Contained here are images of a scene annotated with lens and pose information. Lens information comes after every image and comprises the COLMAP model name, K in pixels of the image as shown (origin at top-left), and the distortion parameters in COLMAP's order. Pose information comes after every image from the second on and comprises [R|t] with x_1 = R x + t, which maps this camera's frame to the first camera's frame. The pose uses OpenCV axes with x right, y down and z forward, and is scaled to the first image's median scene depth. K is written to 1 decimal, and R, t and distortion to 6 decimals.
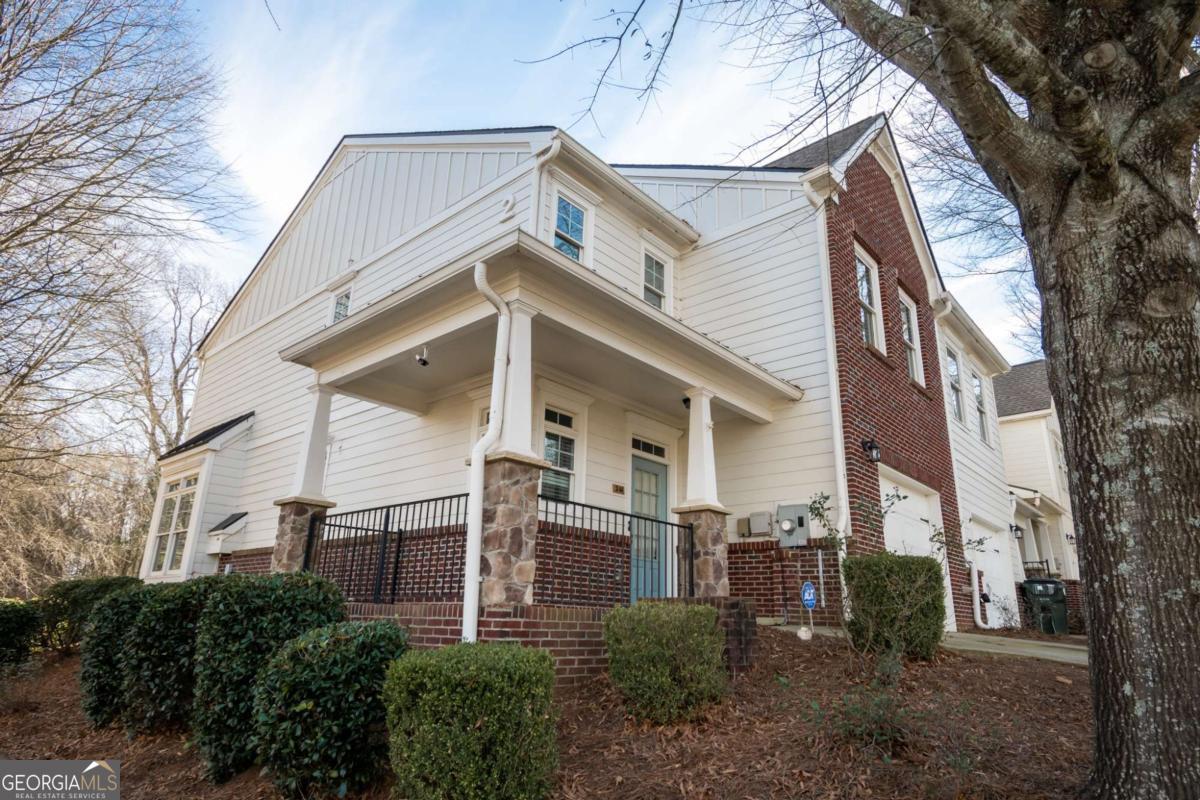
lens RADIAL K [[690.0, 0, 600.0], [0, 690.0, 400.0], [0, 0, 1]] dist [0.000170, -0.000021]
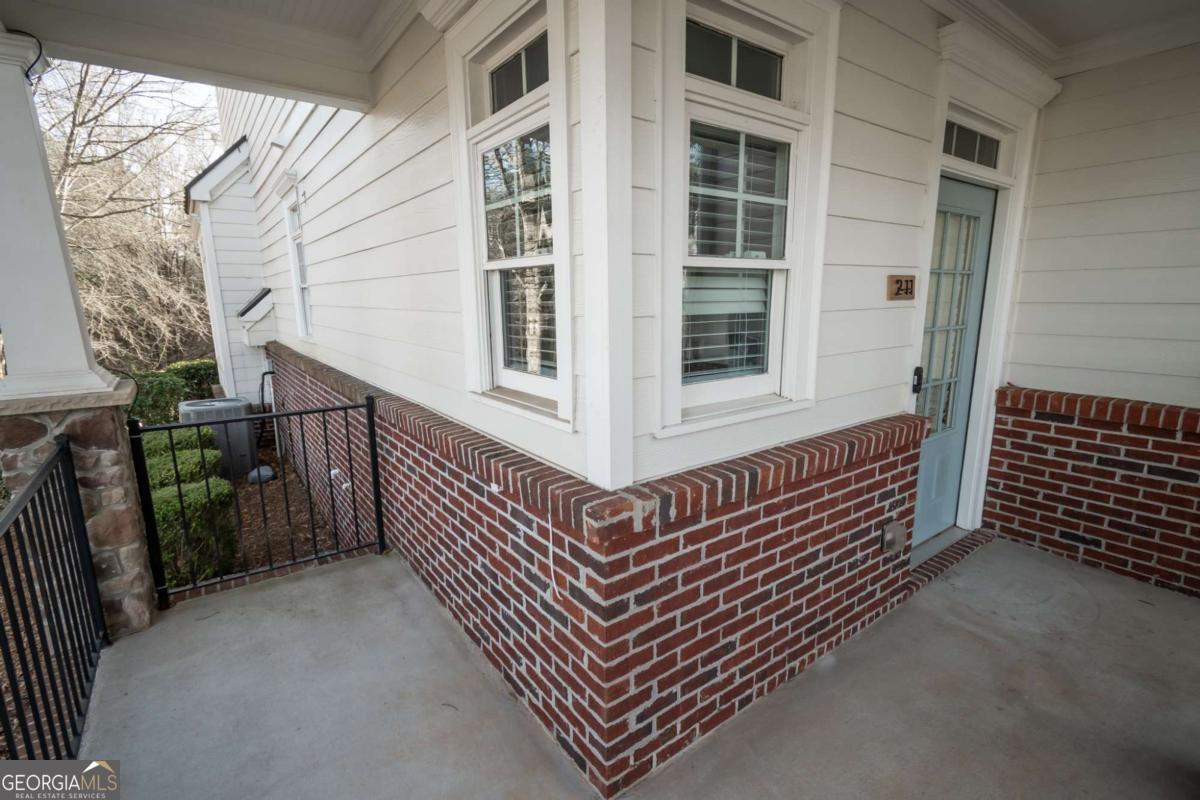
lens RADIAL K [[531.7, 0, 600.0], [0, 531.7, 400.0], [0, 0, 1]] dist [0.011366, -0.005485]
pose [[0.978310, 0.004886, -0.207087, -0.067810], [0.098134, 0.869482, 0.484118, 0.035531], [0.182424, -0.493940, 0.850144, 0.746791]]
